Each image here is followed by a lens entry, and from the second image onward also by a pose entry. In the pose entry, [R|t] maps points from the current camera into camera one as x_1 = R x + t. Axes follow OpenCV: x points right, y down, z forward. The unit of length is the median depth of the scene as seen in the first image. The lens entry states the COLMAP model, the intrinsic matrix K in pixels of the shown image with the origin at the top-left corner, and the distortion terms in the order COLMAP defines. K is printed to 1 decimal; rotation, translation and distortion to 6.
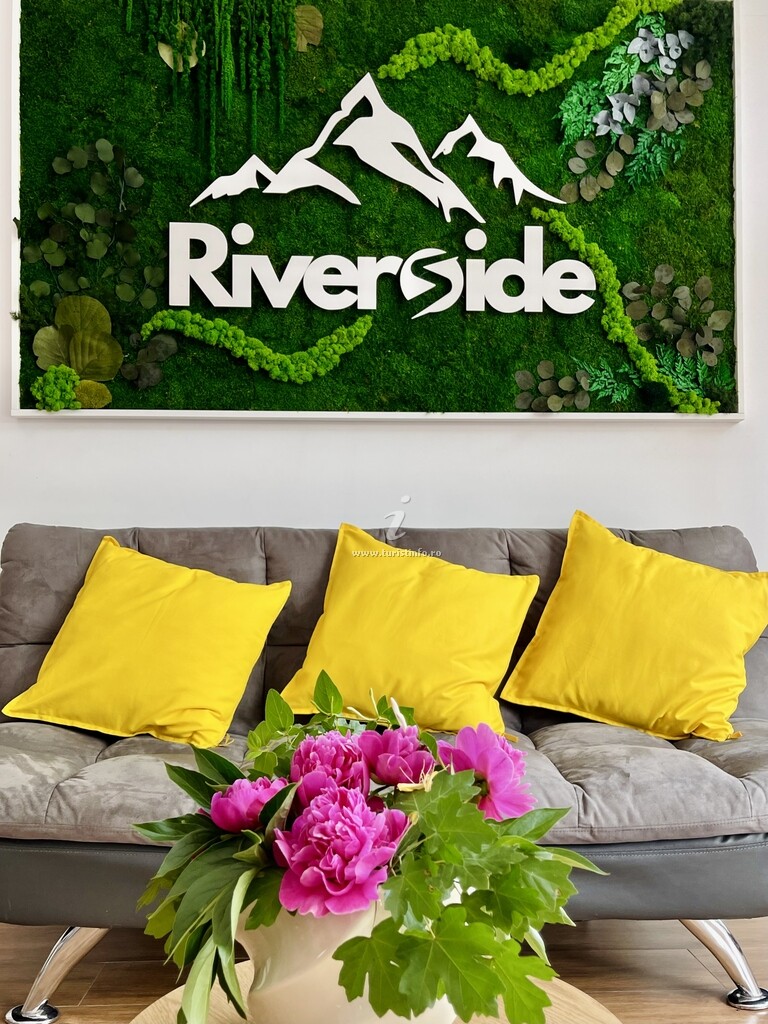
lens RADIAL K [[1089.2, 0, 382.8], [0, 1089.2, 518.5], [0, 0, 1]] dist [0.053528, 0.000000]
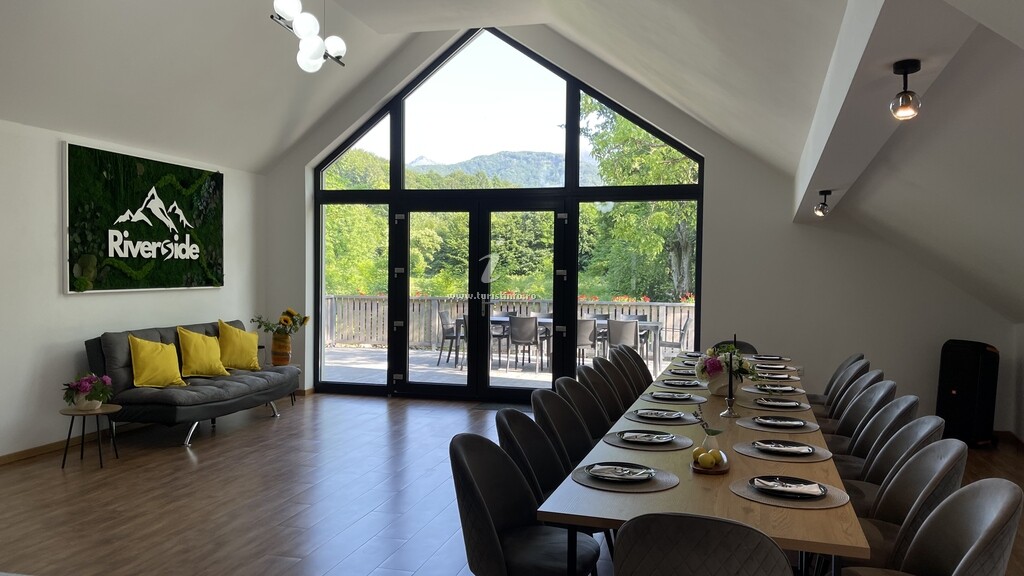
lens RADIAL K [[762.0, 0, 515.4], [0, 762.0, 293.6], [0, 0, 1]] dist [0.023068, -0.003269]
pose [[0.311823, -0.025106, 0.949808, -1.892451], [-0.071664, 0.996182, 0.049859, -0.277329], [-0.947434, -0.083615, 0.308833, -0.782757]]
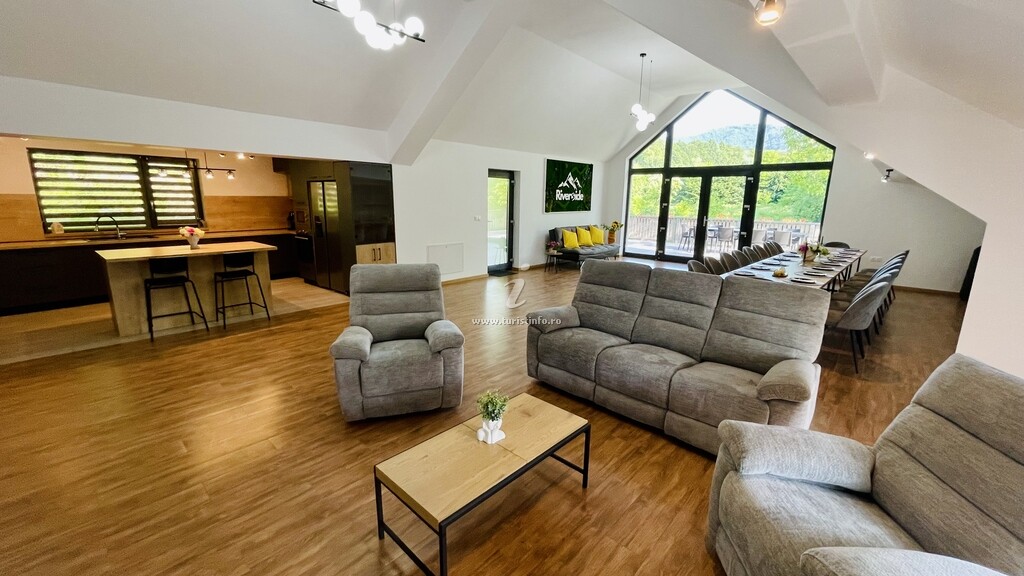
lens RADIAL K [[407.2, 0, 503.8], [0, 407.2, 290.4], [0, 0, 1]] dist [-0.020365, -0.000349]
pose [[0.729289, -0.144599, 0.668752, -2.702834], [-0.052157, 0.962820, 0.265062, -0.330240], [-0.682215, -0.228187, 0.694632, -1.096551]]
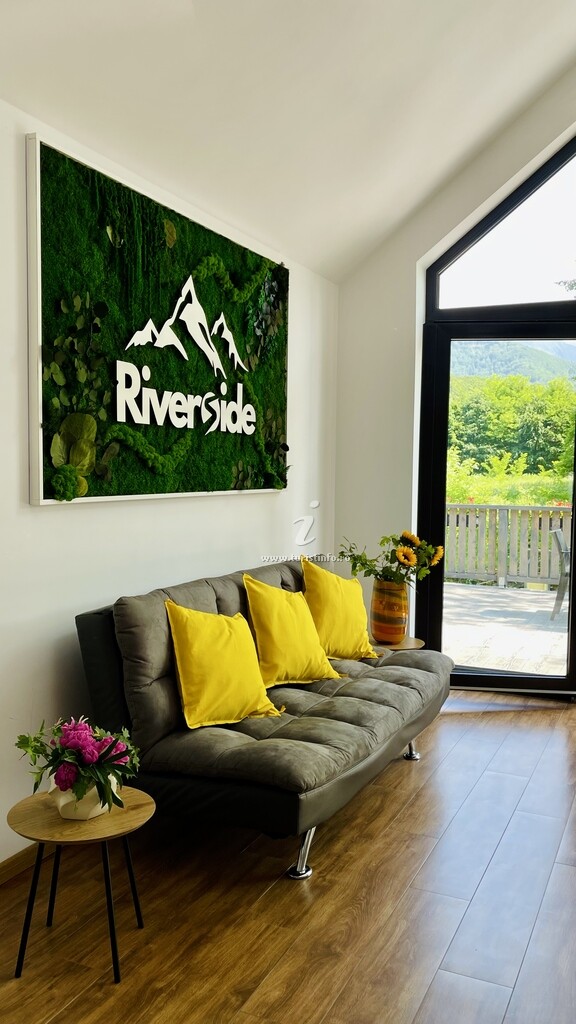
lens RADIAL K [[849.1, 0, 288.1], [0, 849.1, 513.7], [0, 0, 1]] dist [0.049554, -0.014800]
pose [[0.468623, -0.041312, 0.882432, -1.039463], [-0.066051, 0.994471, 0.081634, -0.177228], [-0.880926, -0.096541, 0.463303, 0.285916]]
